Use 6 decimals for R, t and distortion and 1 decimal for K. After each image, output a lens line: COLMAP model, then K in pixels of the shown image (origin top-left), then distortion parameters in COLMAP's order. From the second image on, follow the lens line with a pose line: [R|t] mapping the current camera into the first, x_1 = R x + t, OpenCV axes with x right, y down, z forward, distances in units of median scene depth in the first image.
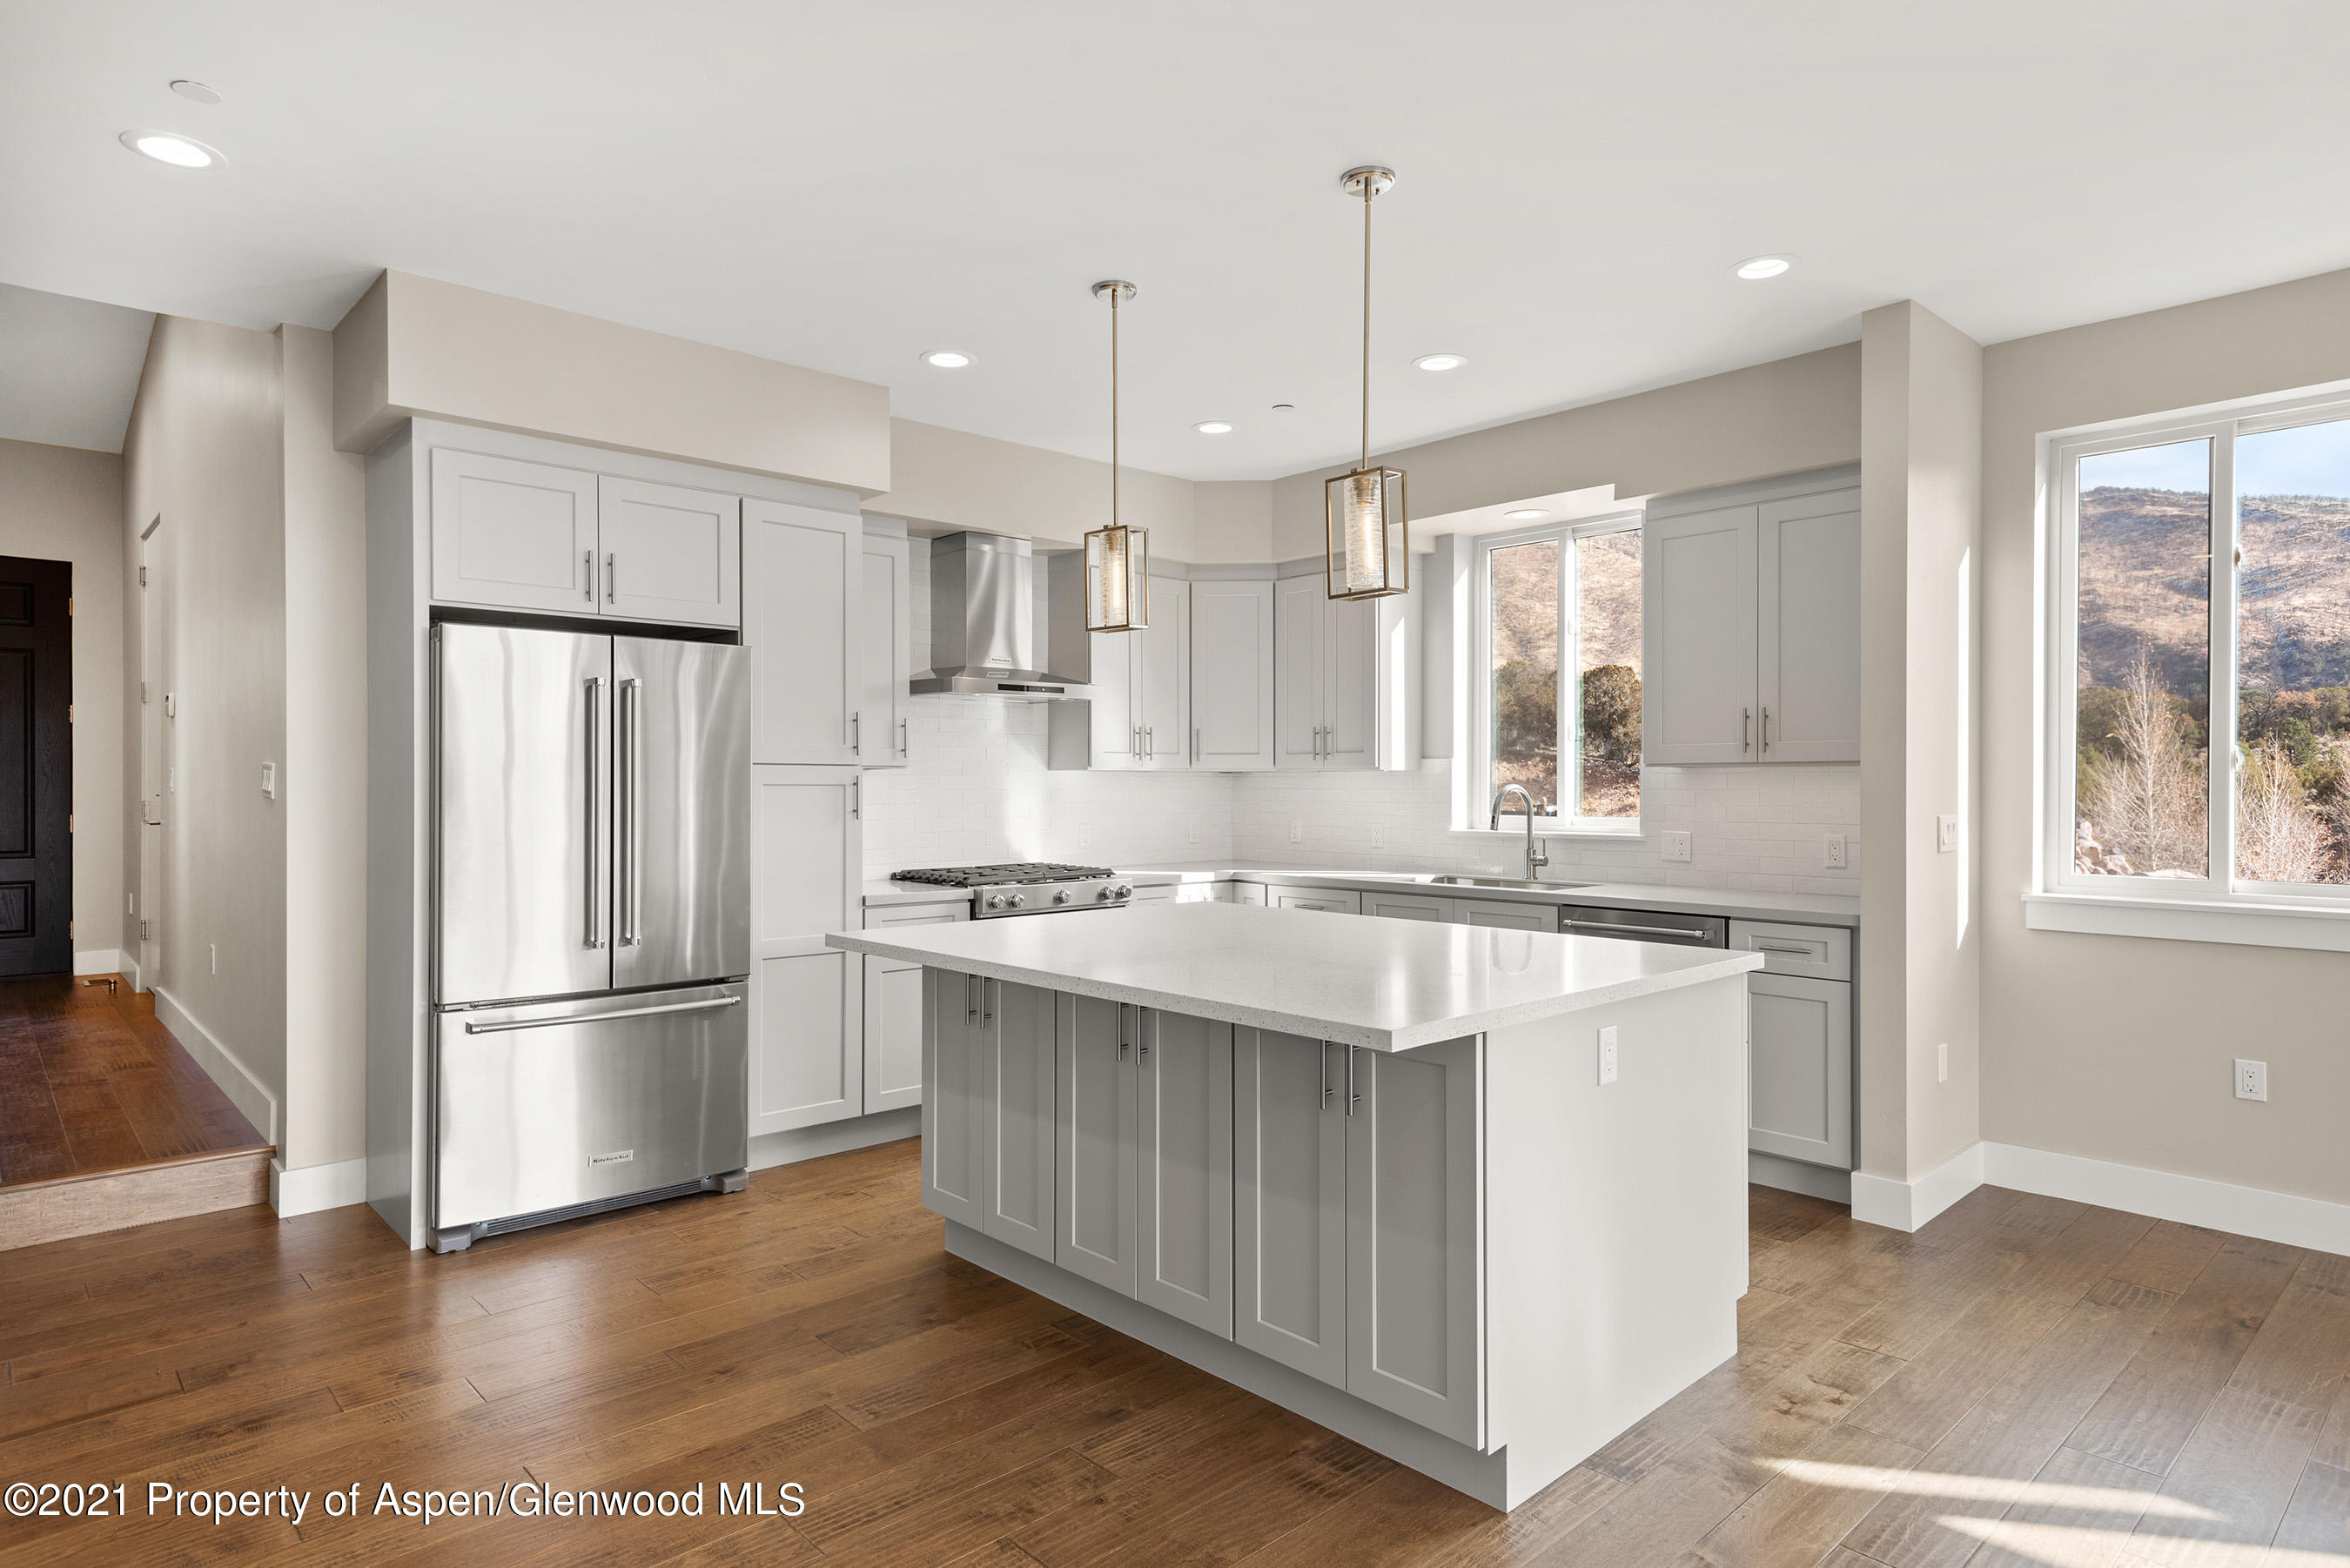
lens RADIAL K [[1264.2, 0, 1110.9], [0, 1264.2, 789.0], [0, 0, 1]] dist [0.014894, -0.001850]
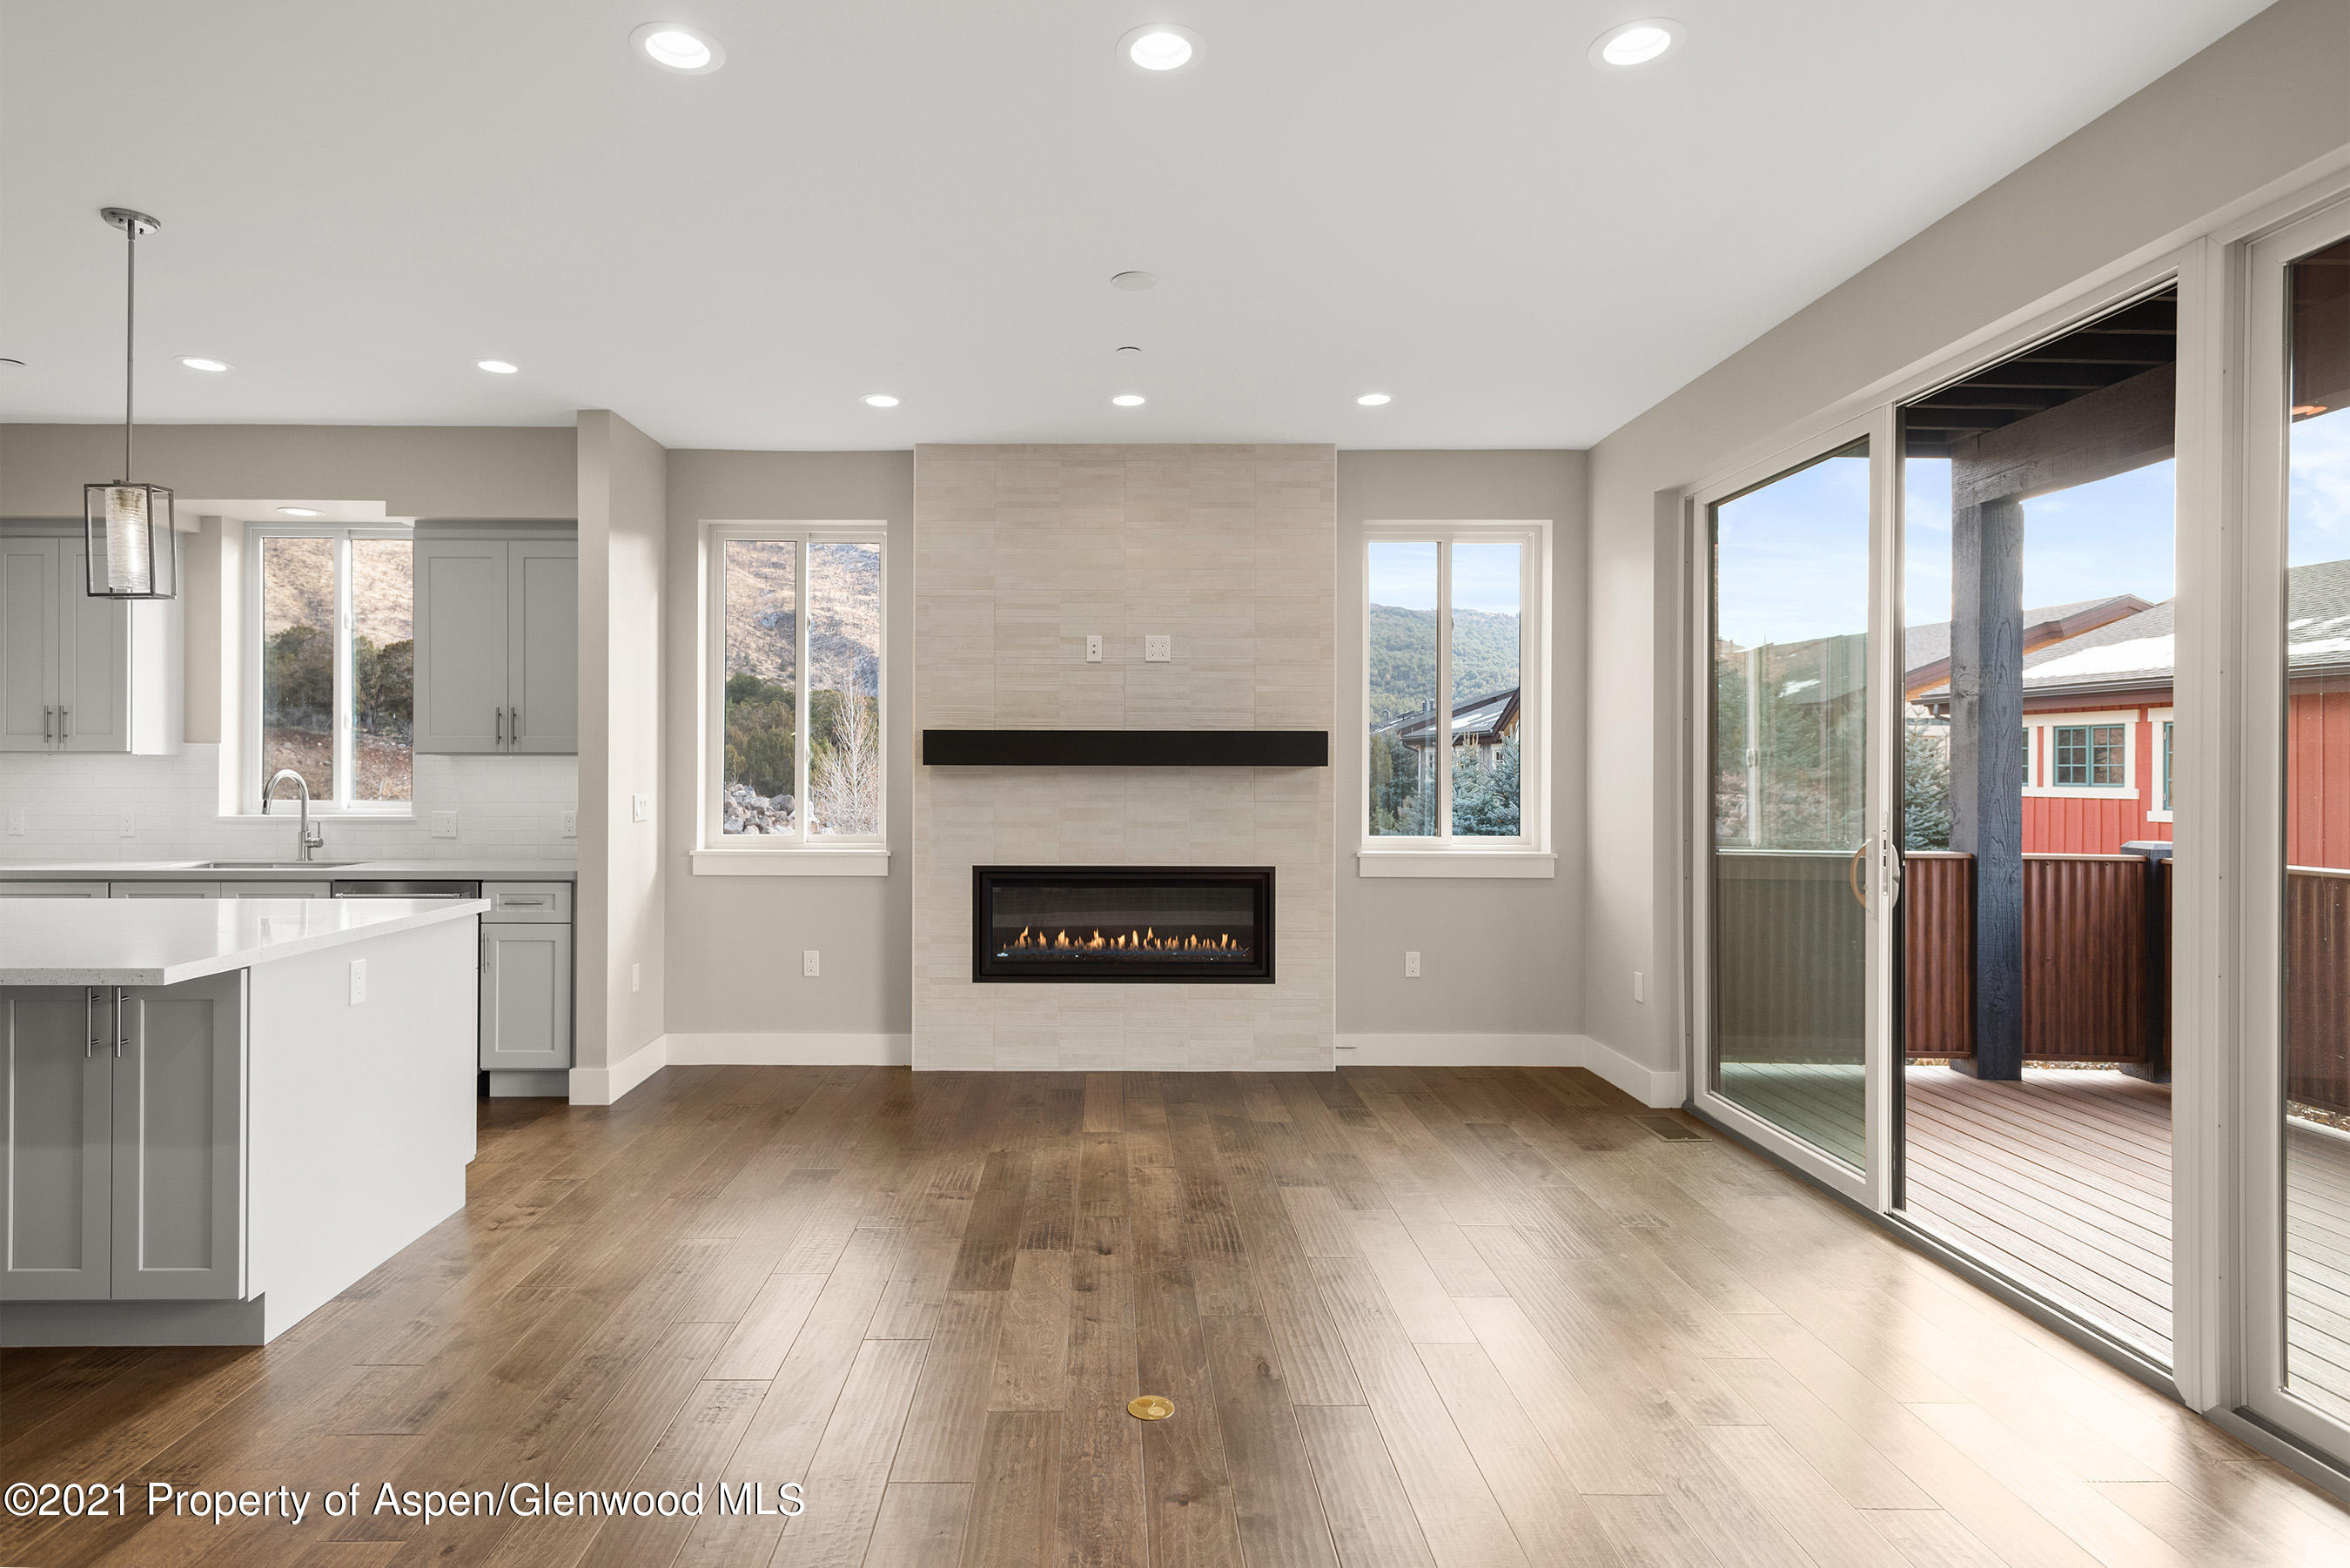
lens RADIAL K [[1335.6, 0, 1057.3], [0, 1335.6, 771.1], [0, 0, 1]] dist [0.014591, -0.003211]
pose [[0.681036, 0.002870, 0.732244, -0.080516], [-0.001428, 0.999996, -0.002592, -0.000792], [-0.732248, 0.000720, 0.681038, -0.296044]]
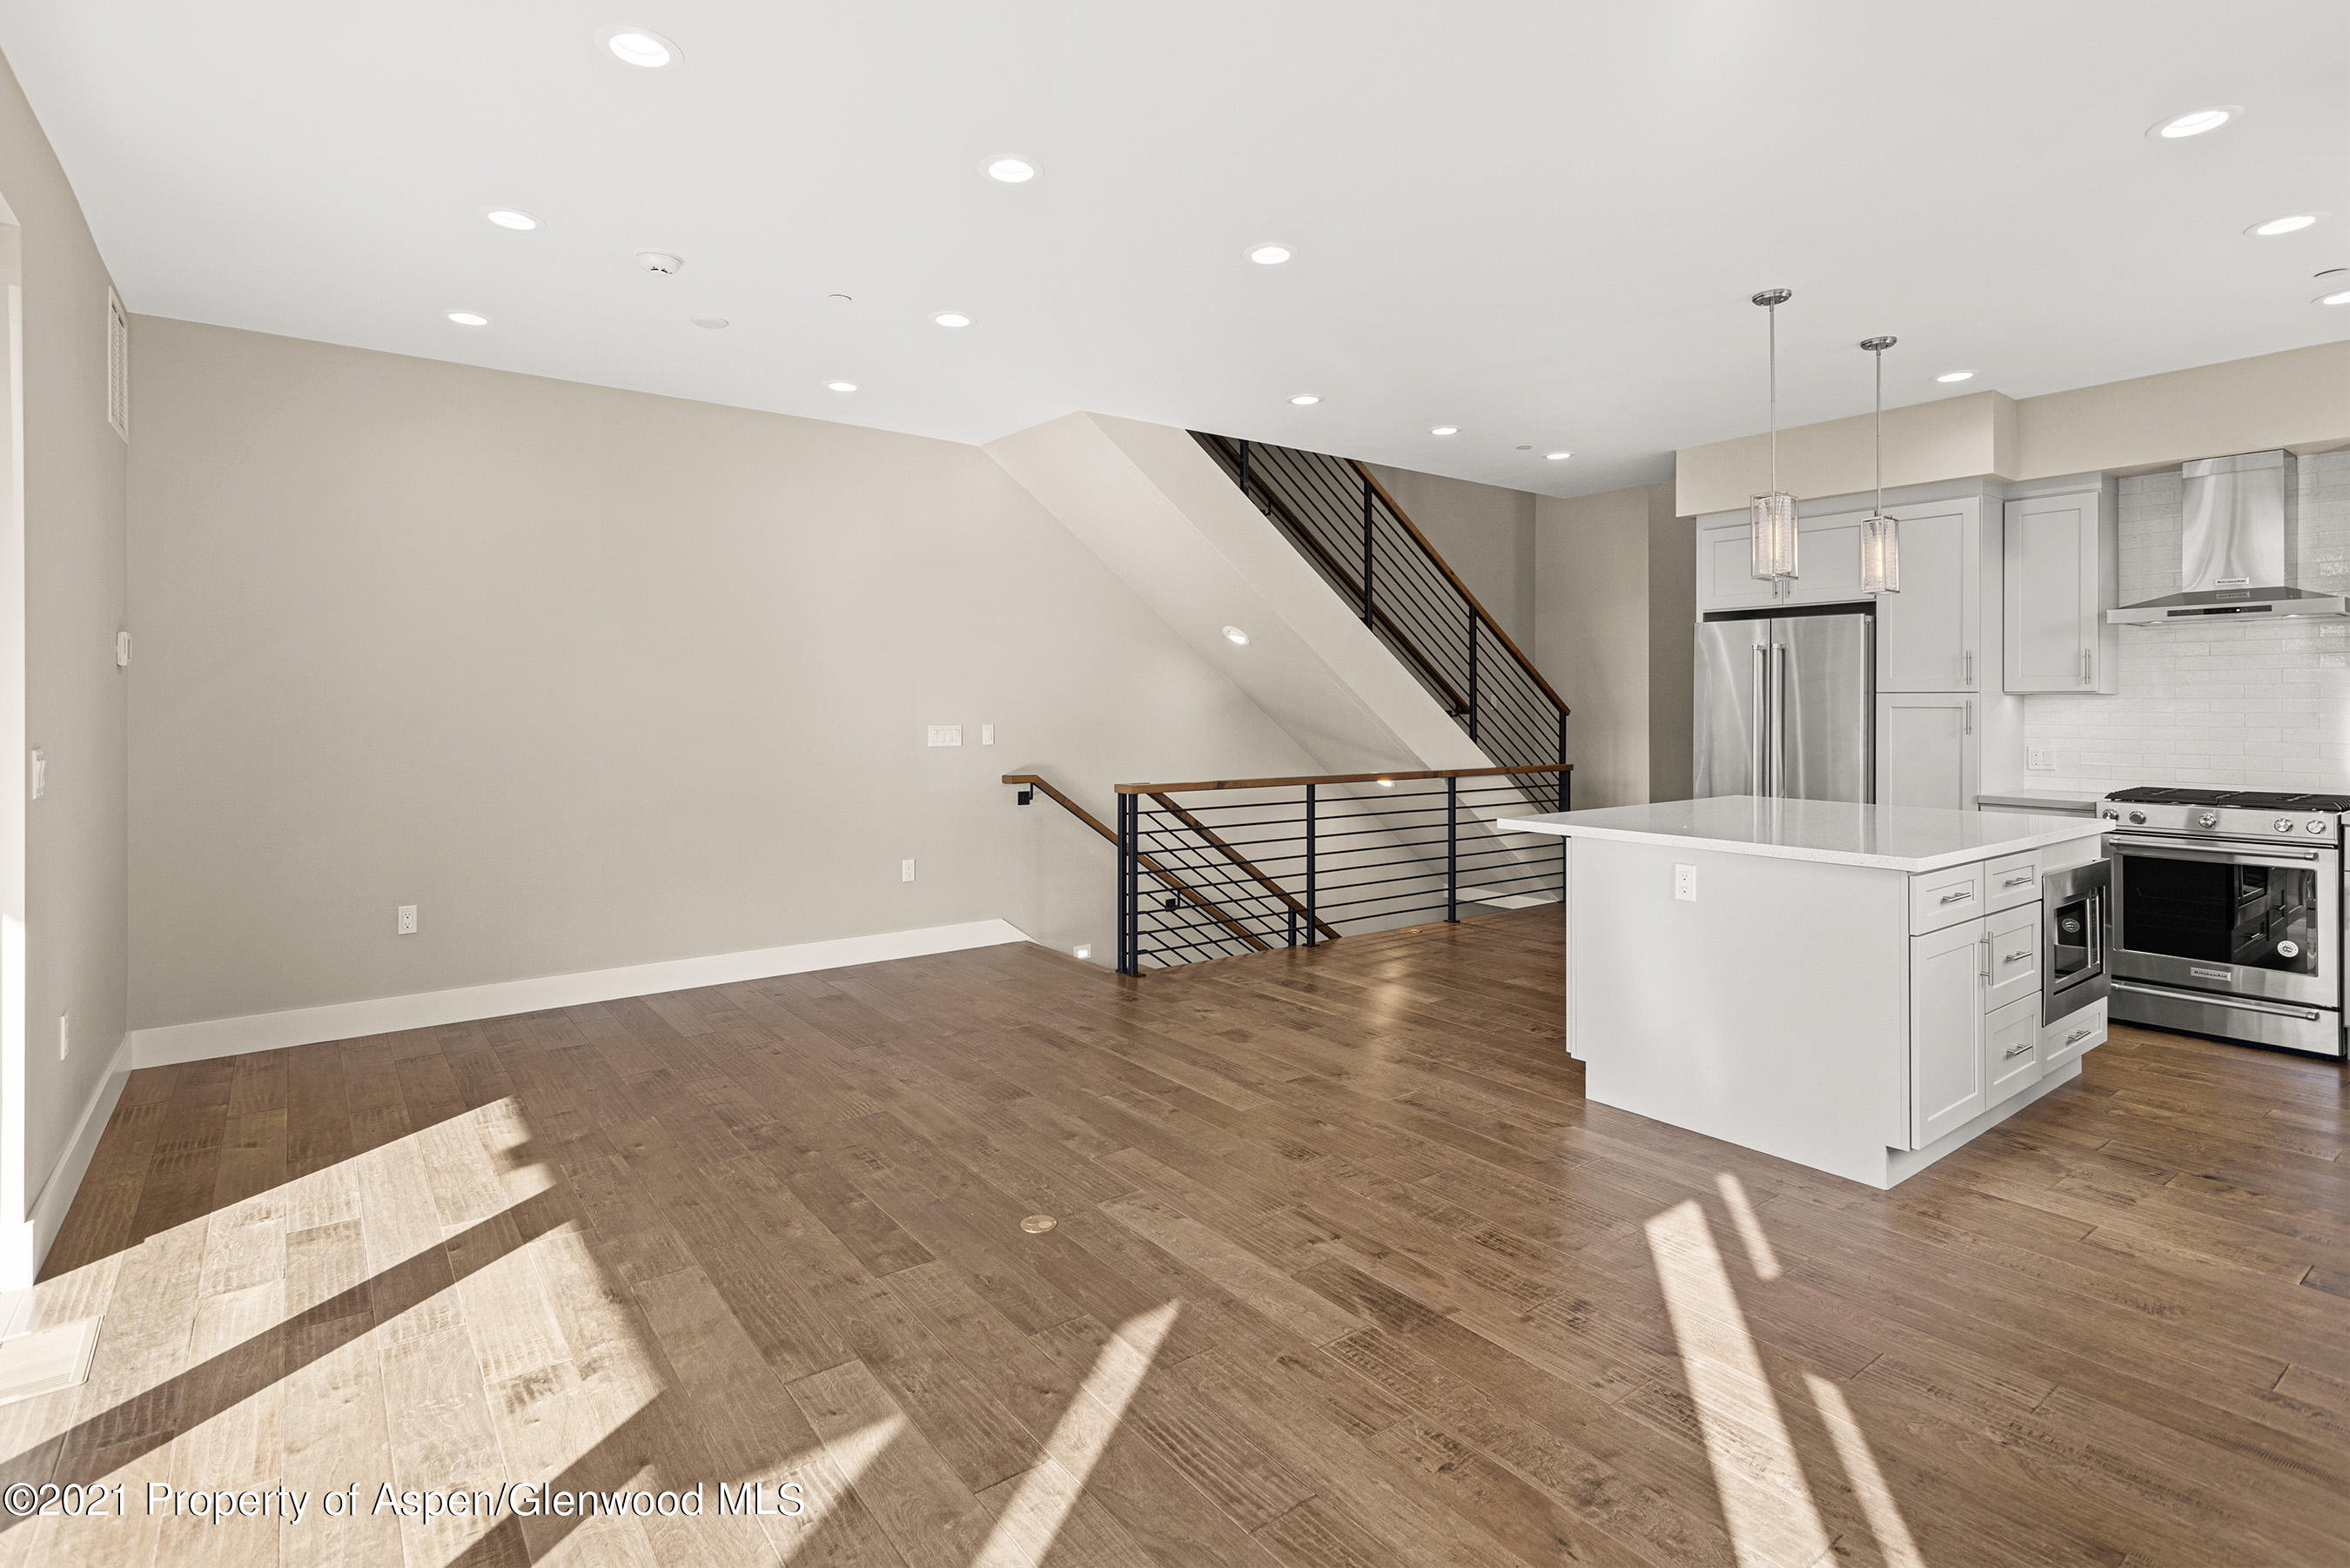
lens RADIAL K [[1155.9, 0, 1174.9], [0, 1155.9, 789.3], [0, 0, 1]] dist [0.014292, -0.000651]
pose [[-0.075951, 0.077890, -0.994065, 1.239394], [-0.000581, 0.996941, 0.078160, -0.016065], [0.997111, 0.006514, -0.075674, 0.311713]]
